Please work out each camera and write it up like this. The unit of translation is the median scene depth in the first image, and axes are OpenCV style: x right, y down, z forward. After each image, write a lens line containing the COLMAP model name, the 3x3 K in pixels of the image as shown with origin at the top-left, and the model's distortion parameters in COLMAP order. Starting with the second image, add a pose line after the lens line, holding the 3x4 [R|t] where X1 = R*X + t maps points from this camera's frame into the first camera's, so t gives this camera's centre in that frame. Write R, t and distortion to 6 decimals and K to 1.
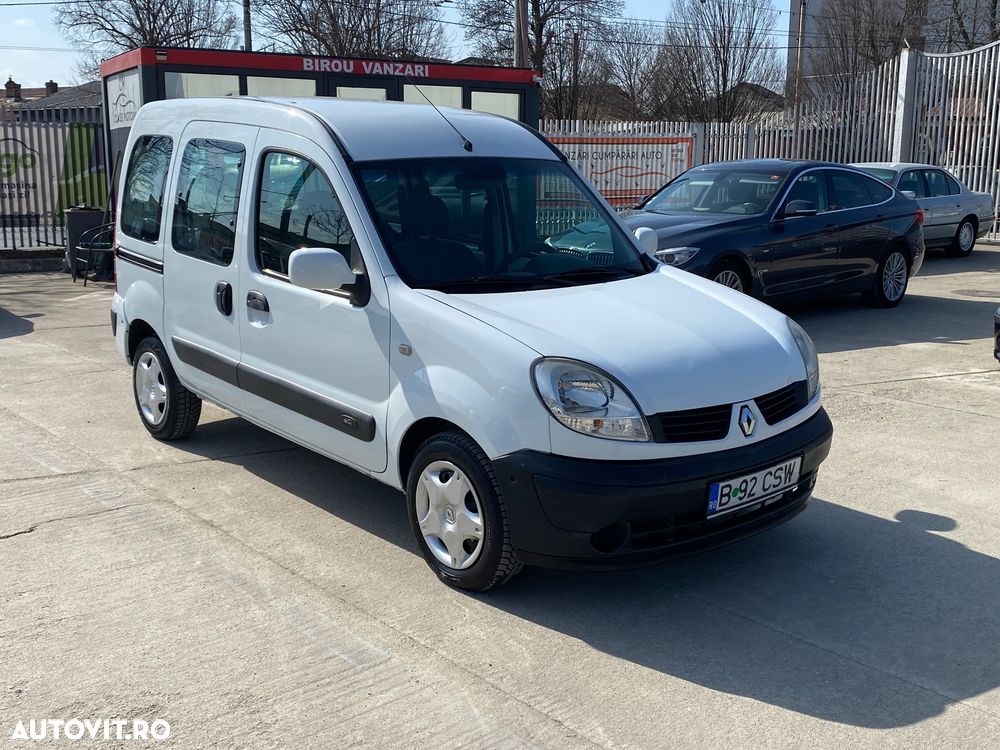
lens RADIAL K [[994.3, 0, 475.8], [0, 994.3, 371.1], [0, 0, 1]] dist [0.014581, -0.007215]
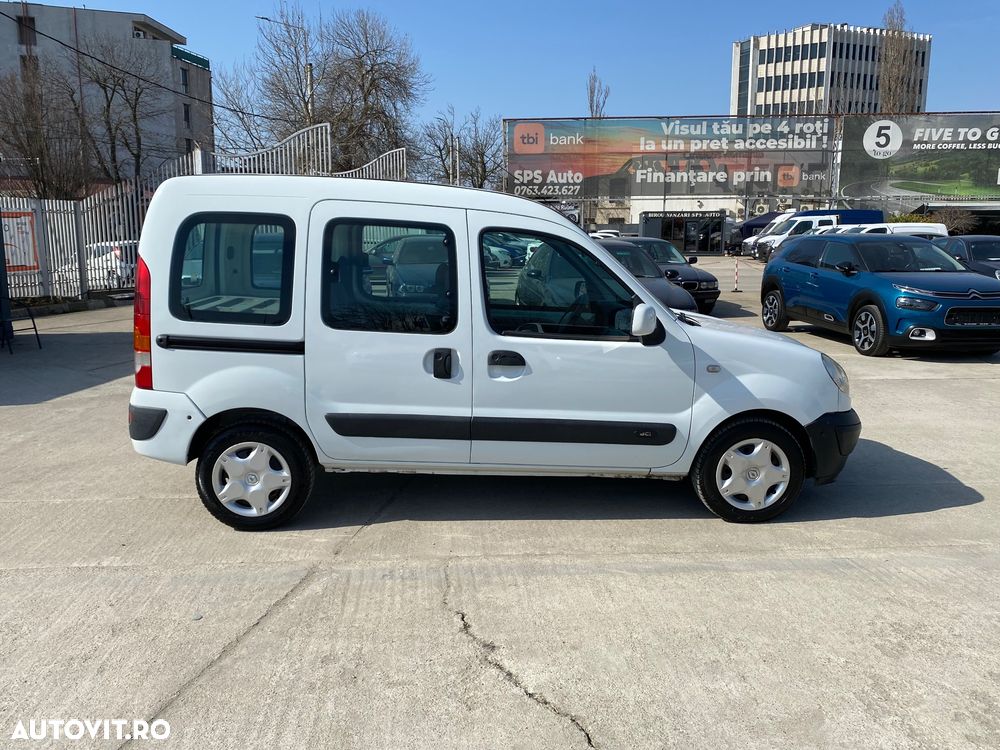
lens RADIAL K [[810.2, 0, 389.9], [0, 810.2, 372.1], [0, 0, 1]] dist [0.013235, -0.003040]
pose [[0.639122, -0.141502, 0.755976, -0.979629], [0.167901, 0.984891, 0.042402, -0.112933], [-0.750555, 0.099829, 0.653224, 0.468664]]
